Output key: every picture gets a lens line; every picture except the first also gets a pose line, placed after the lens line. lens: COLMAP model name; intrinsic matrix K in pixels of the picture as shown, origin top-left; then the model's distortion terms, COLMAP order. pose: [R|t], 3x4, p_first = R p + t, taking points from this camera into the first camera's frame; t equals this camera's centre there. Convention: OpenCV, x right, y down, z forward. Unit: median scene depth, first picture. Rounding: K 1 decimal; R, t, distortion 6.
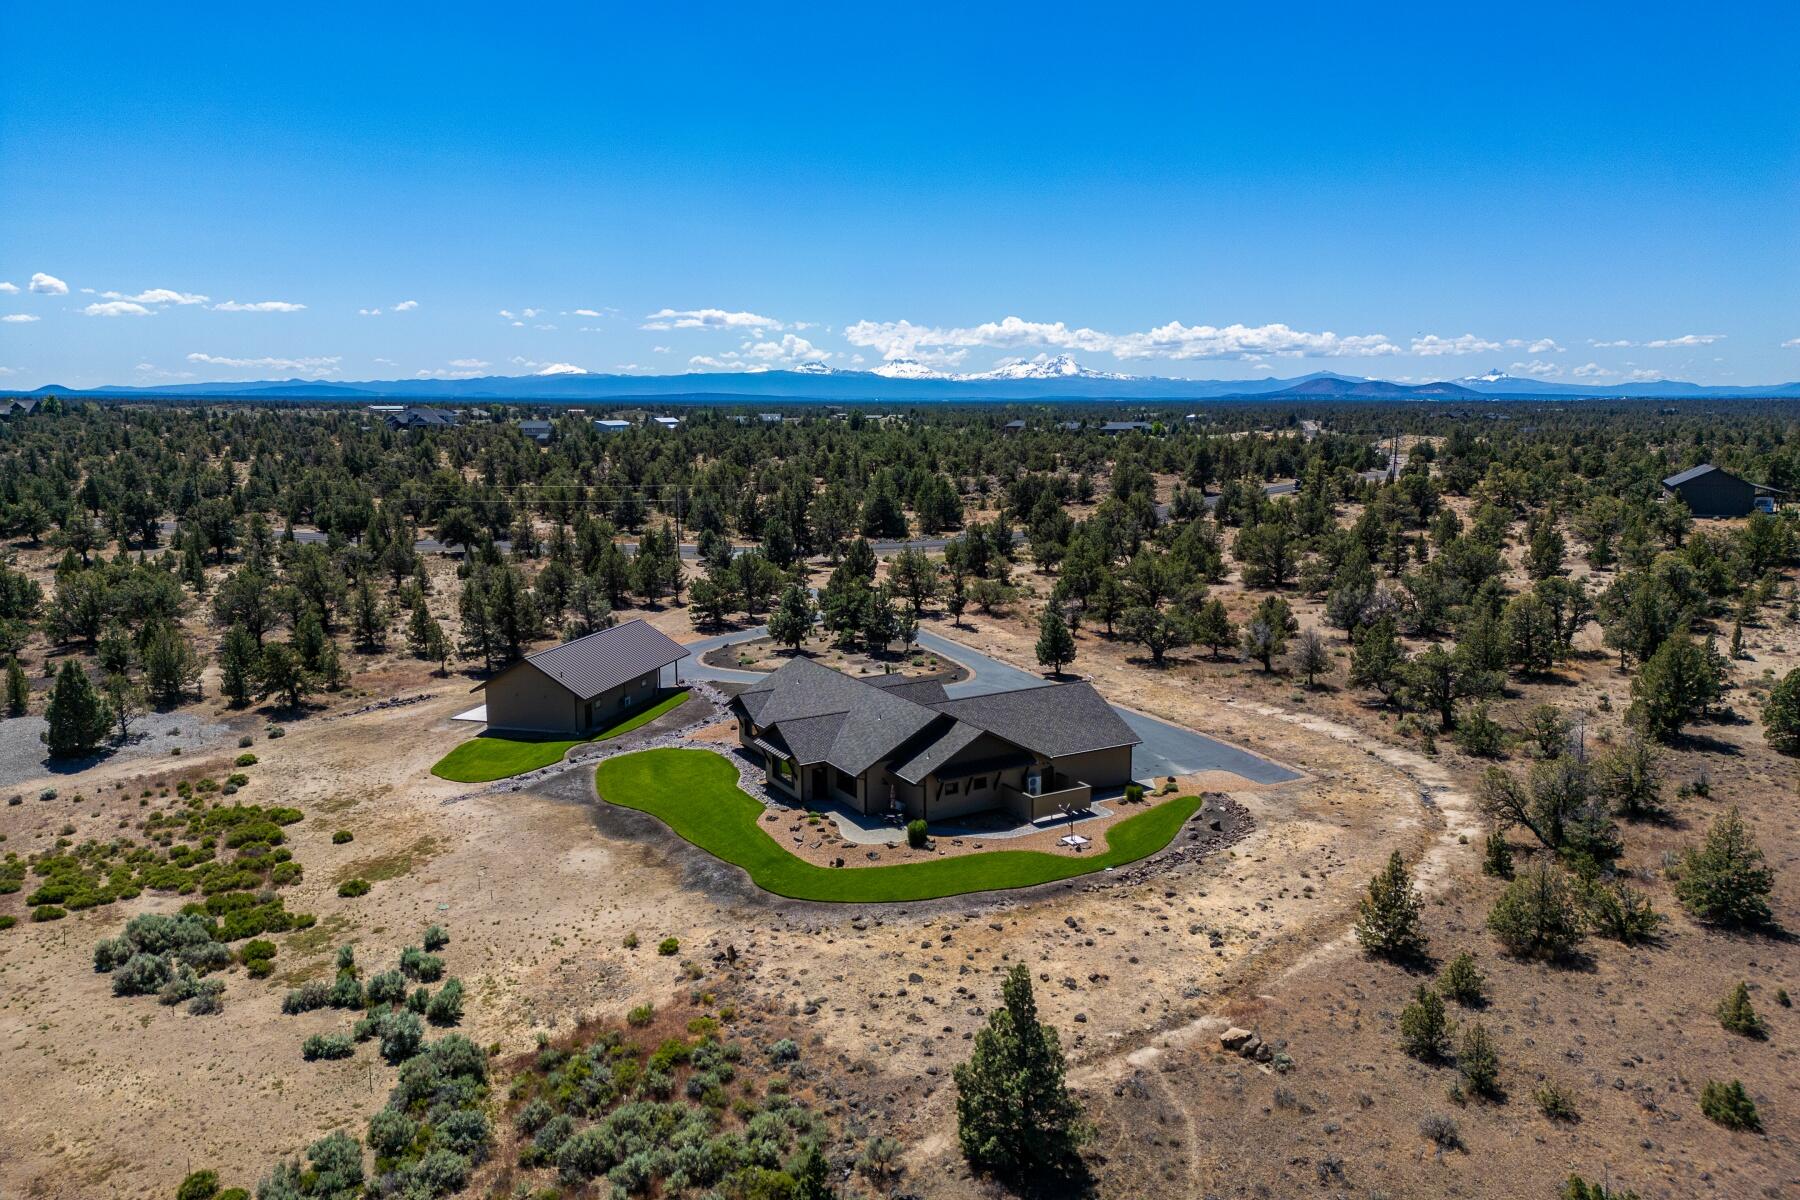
lens RADIAL K [[1251.2, 0, 900.0], [0, 1251.2, 600.0], [0, 0, 1]] dist [0.081684, -0.079888]
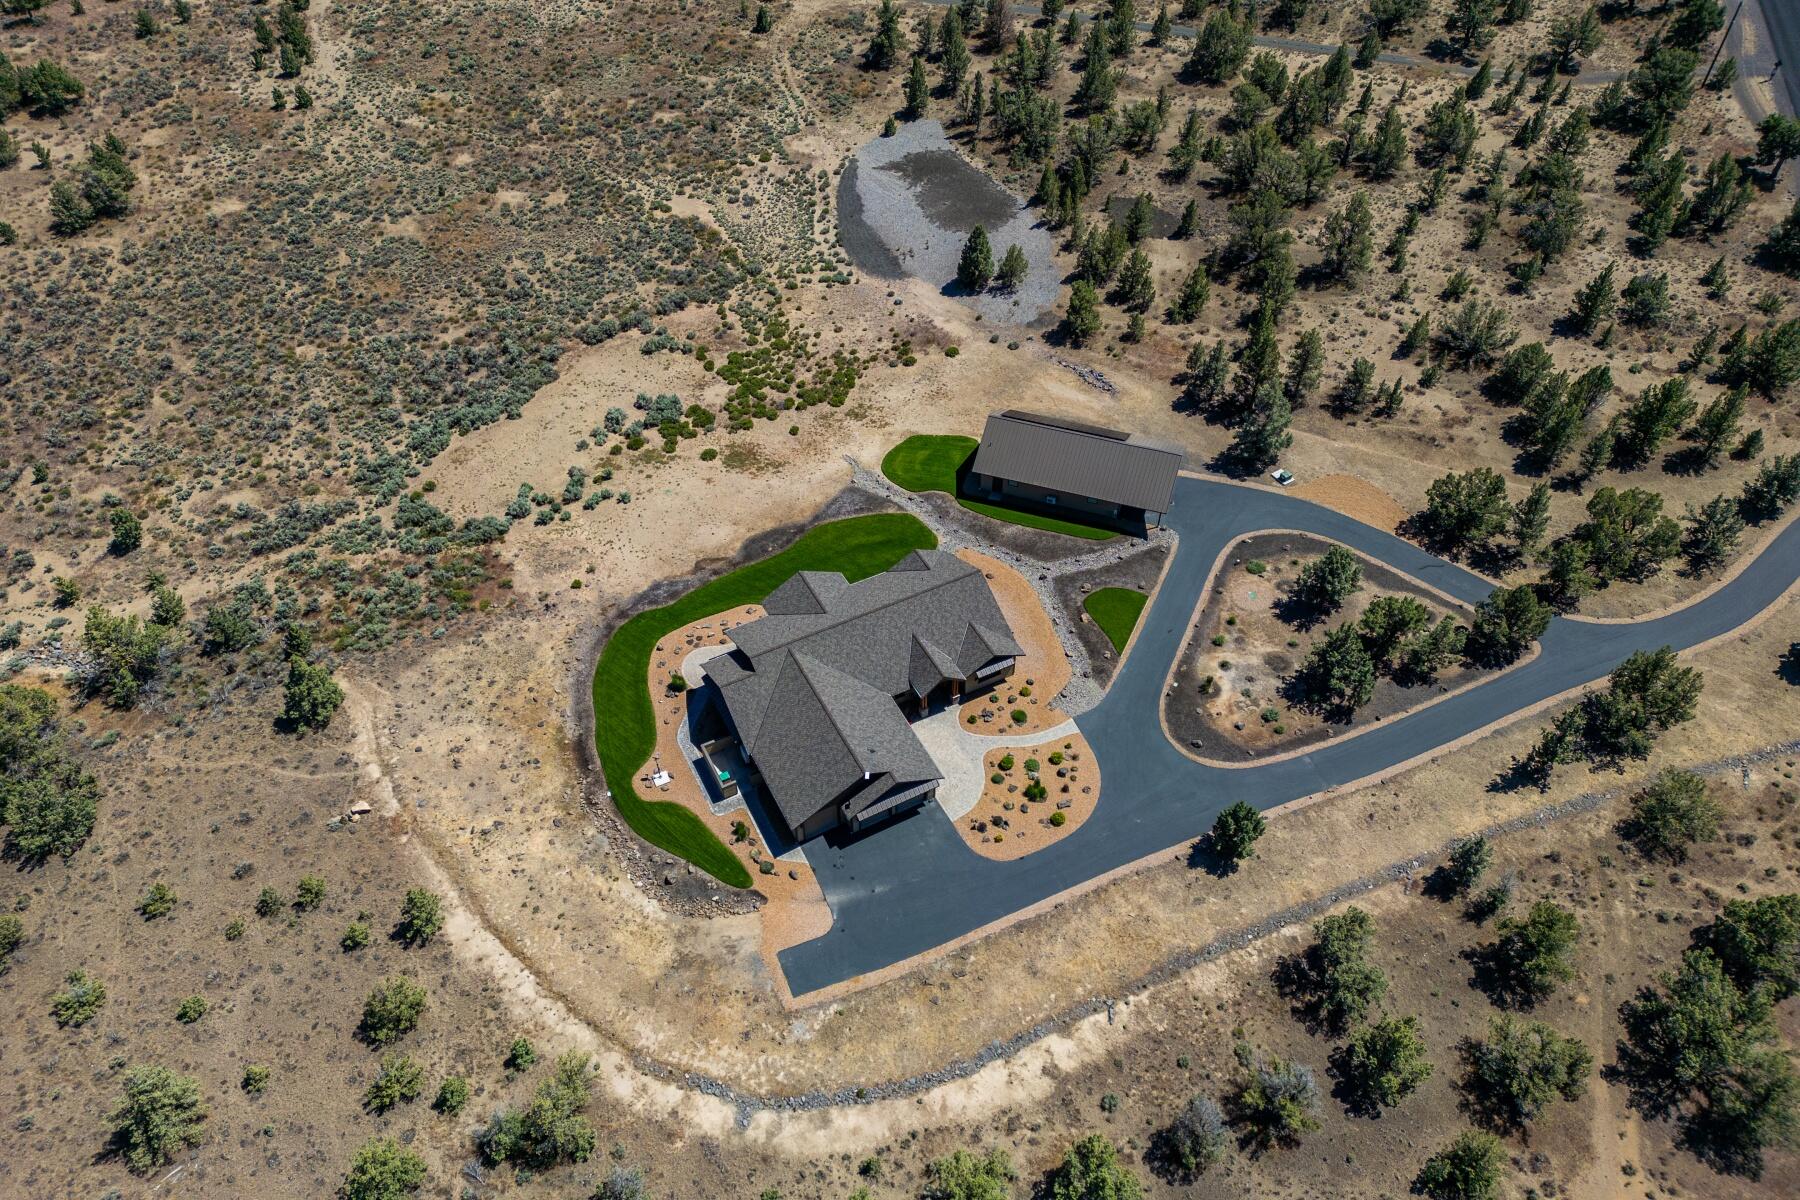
lens RADIAL K [[1251.2, 0, 900.0], [0, 1251.2, 600.0], [0, 0, 1]] dist [0.081684, -0.079888]
pose [[-0.047359, 0.723724, -0.688463, 0.802969], [-0.162450, 0.674480, 0.720199, -0.827628], [0.985579, 0.145949, 0.085626, 0.987525]]
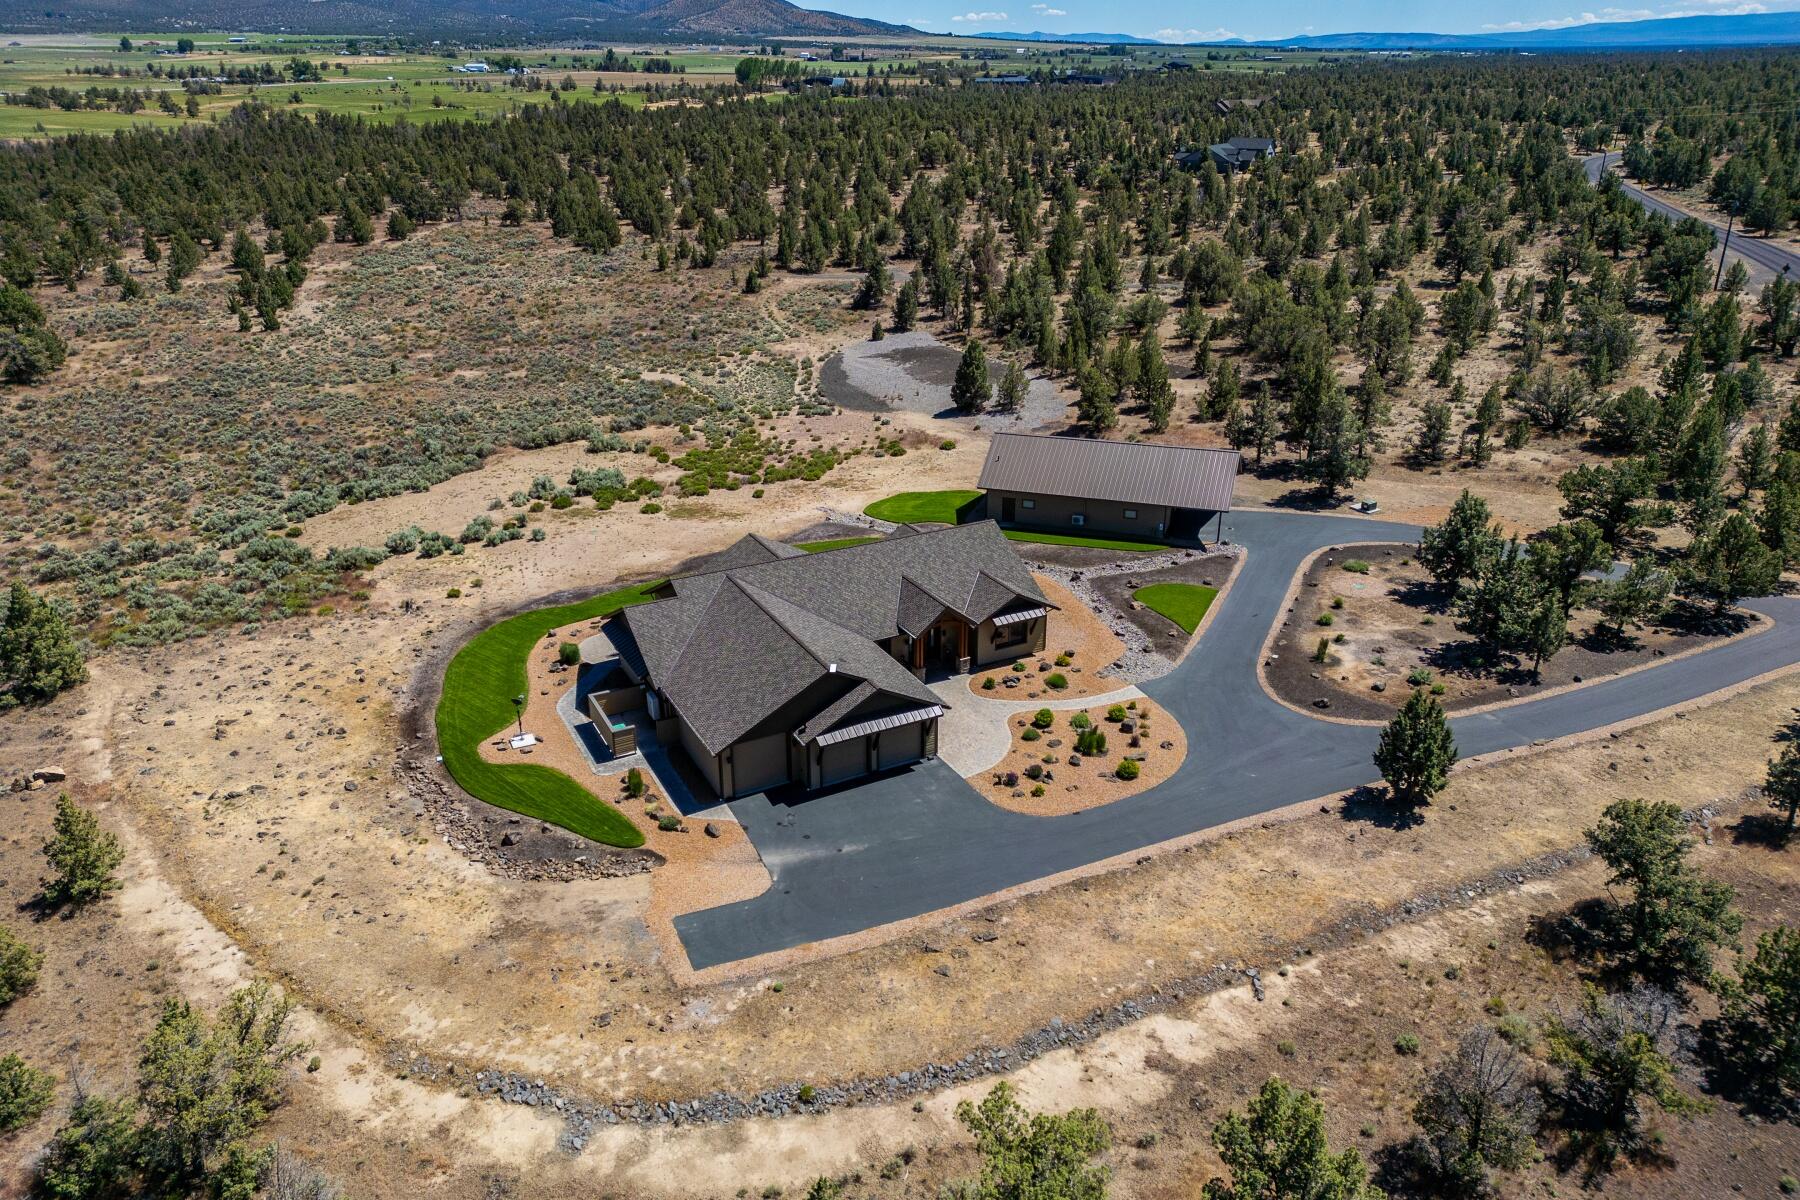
lens RADIAL K [[1251.2, 0, 900.0], [0, 1251.2, 600.0], [0, 0, 1]] dist [0.081684, -0.079888]
pose [[-0.040659, 0.392560, -0.918827, 0.799321], [-0.161706, 0.904880, 0.393756, -0.253624], [0.986001, 0.164590, 0.026688, 1.087668]]
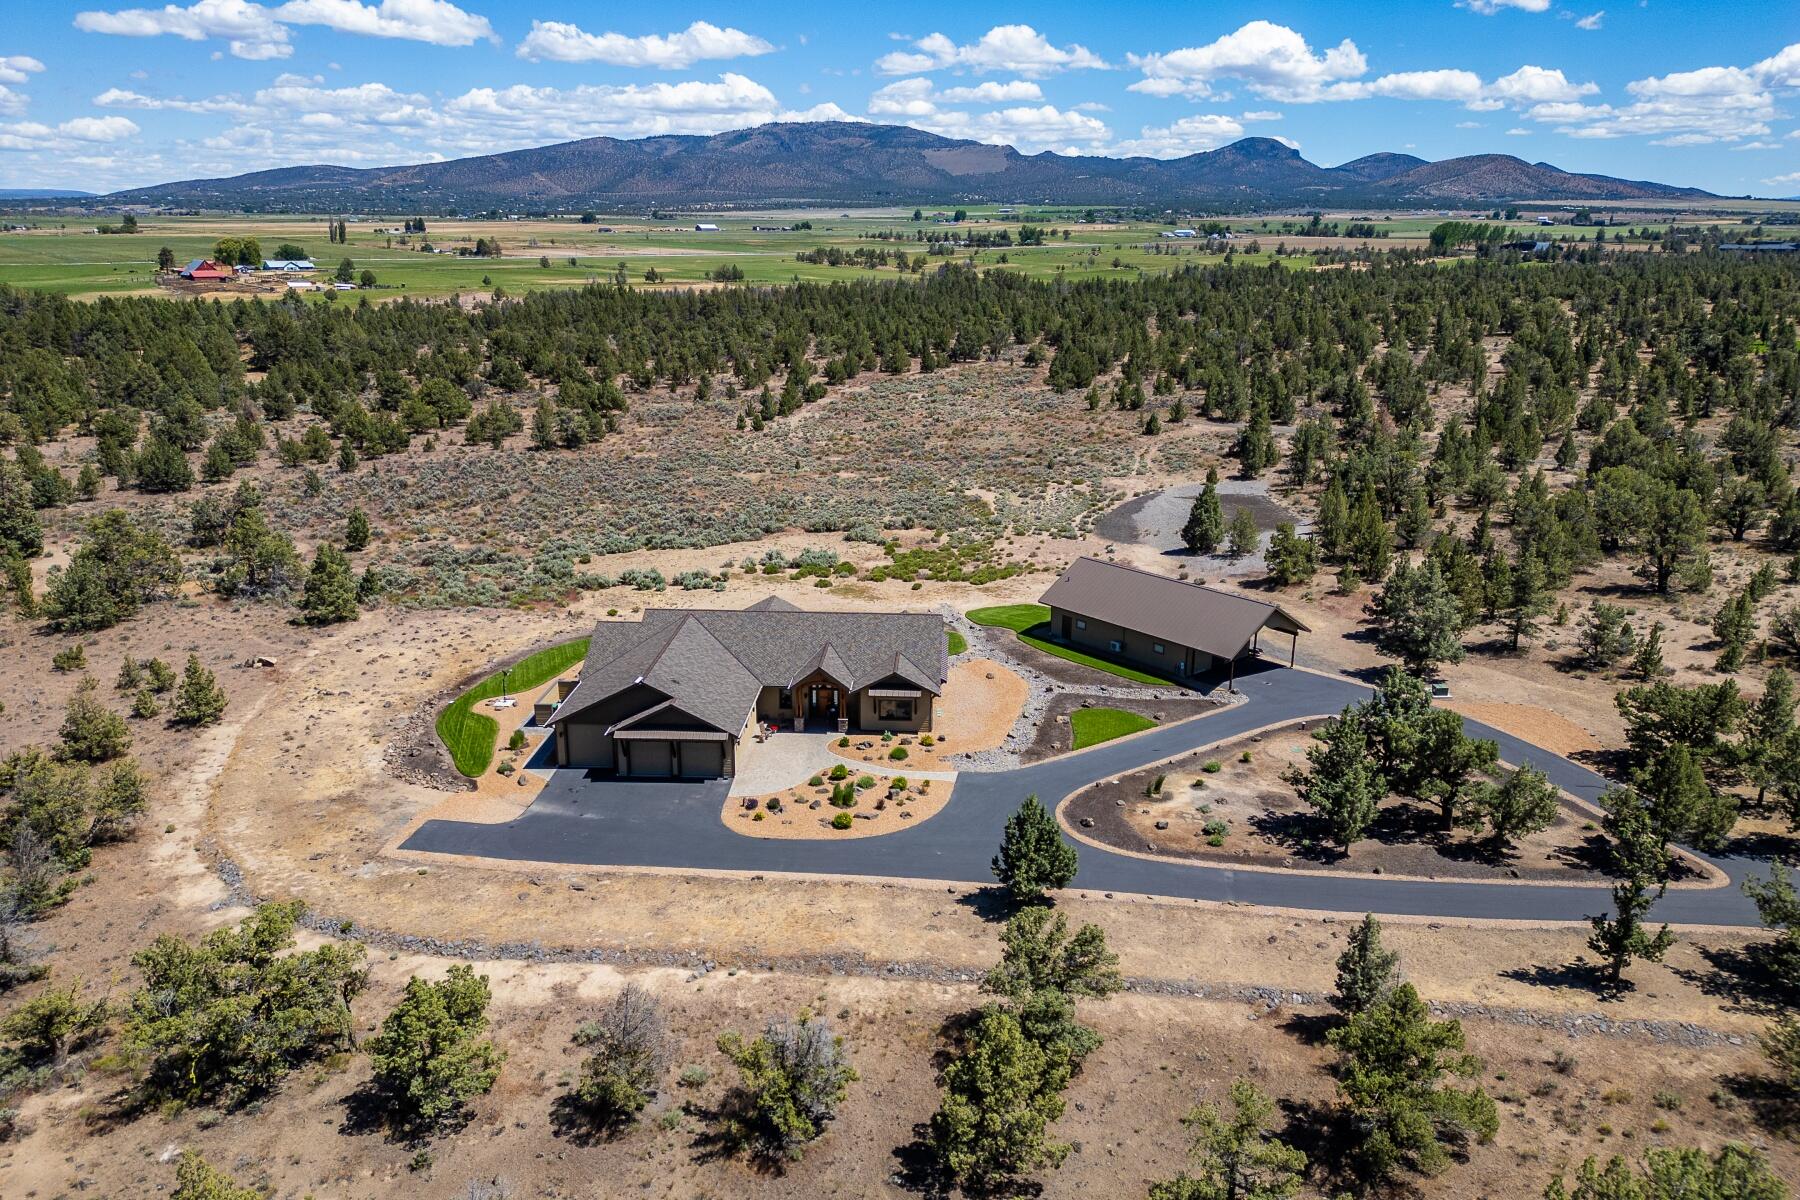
lens RADIAL K [[1251.2, 0, 900.0], [0, 1251.2, 600.0], [0, 0, 1]] dist [0.081684, -0.079888]
pose [[-0.544776, 0.236803, -0.804452, 0.773190], [-0.143492, 0.918830, 0.367644, -0.344127], [0.826214, 0.315716, -0.466577, 1.633386]]
